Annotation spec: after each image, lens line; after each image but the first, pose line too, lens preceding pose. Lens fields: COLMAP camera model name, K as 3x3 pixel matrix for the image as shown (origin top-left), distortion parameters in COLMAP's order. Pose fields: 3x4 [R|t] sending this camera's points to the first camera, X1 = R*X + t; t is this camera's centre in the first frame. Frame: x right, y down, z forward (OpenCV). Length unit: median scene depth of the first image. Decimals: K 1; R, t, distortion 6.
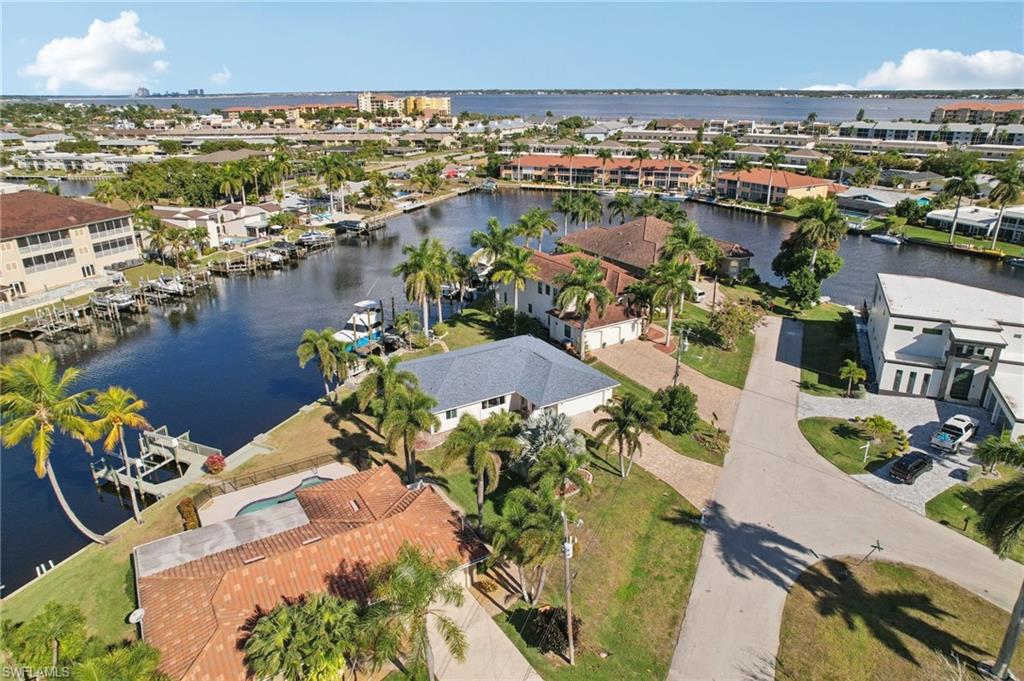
lens RADIAL K [[658.6, 0, 517.2], [0, 658.6, 344.3], [0, 0, 1]] dist [-0.075447, 0.061288]
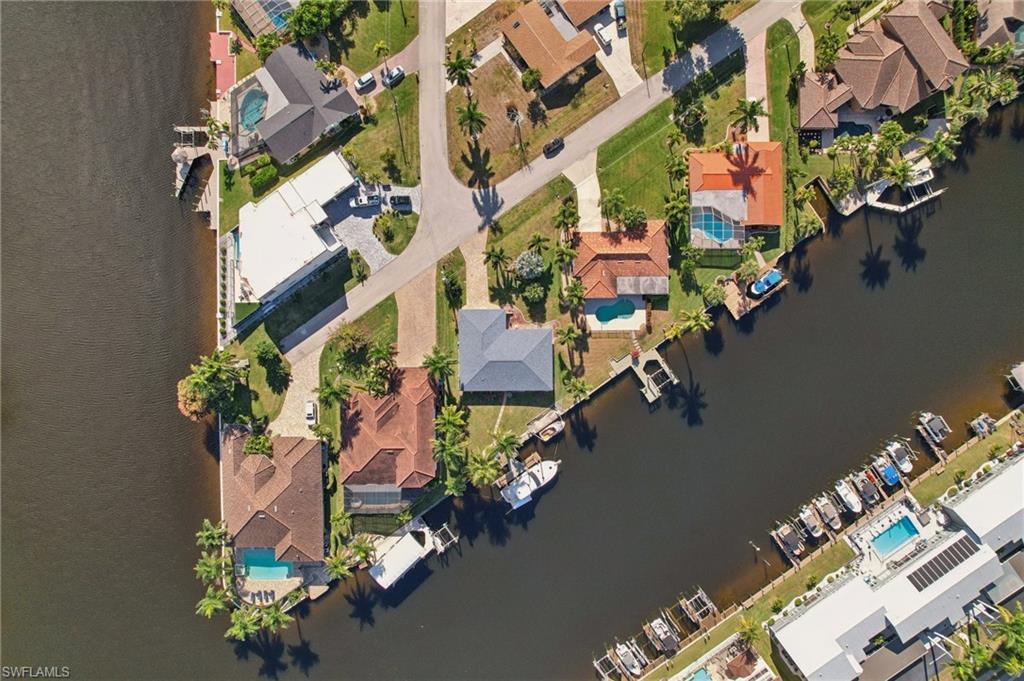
lens RADIAL K [[655.8, 0, 513.3], [0, 655.8, 337.2], [0, 0, 1]] dist [-0.068727, 0.055078]
pose [[-0.855028, -0.518581, 0.001044, -0.018154], [0.196353, -0.321877, 0.926197, -0.897792], [-0.479972, 0.792129, 0.377039, 0.099901]]
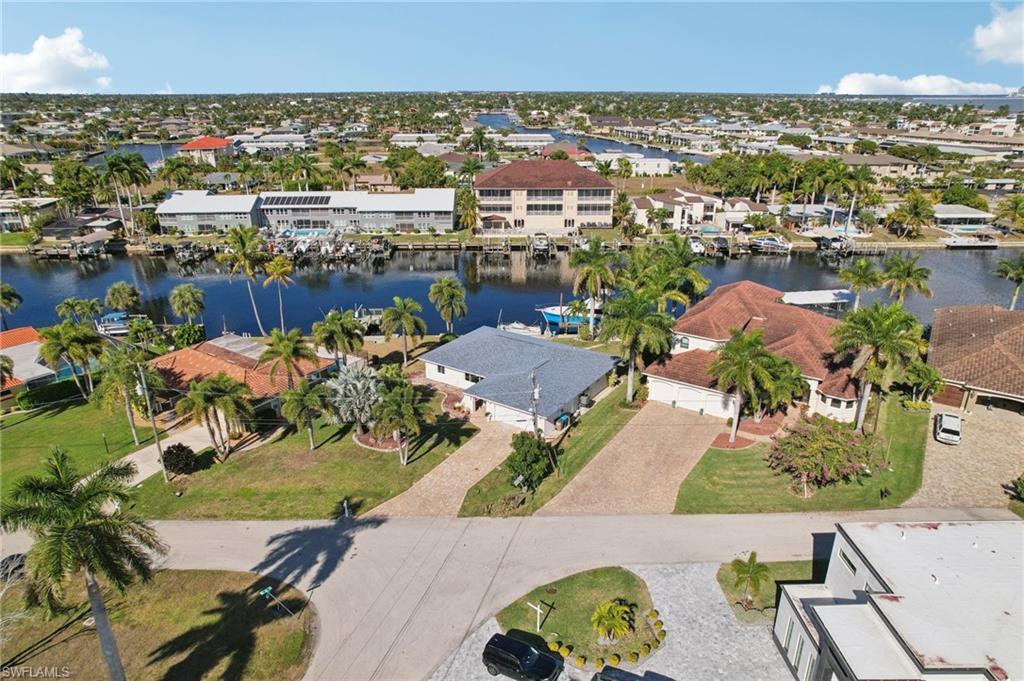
lens RADIAL K [[655.8, 0, 513.3], [0, 655.8, 337.2], [0, 0, 1]] dist [-0.068727, 0.055078]
pose [[0.415166, 0.327518, -0.848746, 0.424114], [-0.333720, 0.922739, 0.192831, -0.098688], [0.846326, 0.203187, 0.492389, 0.238115]]
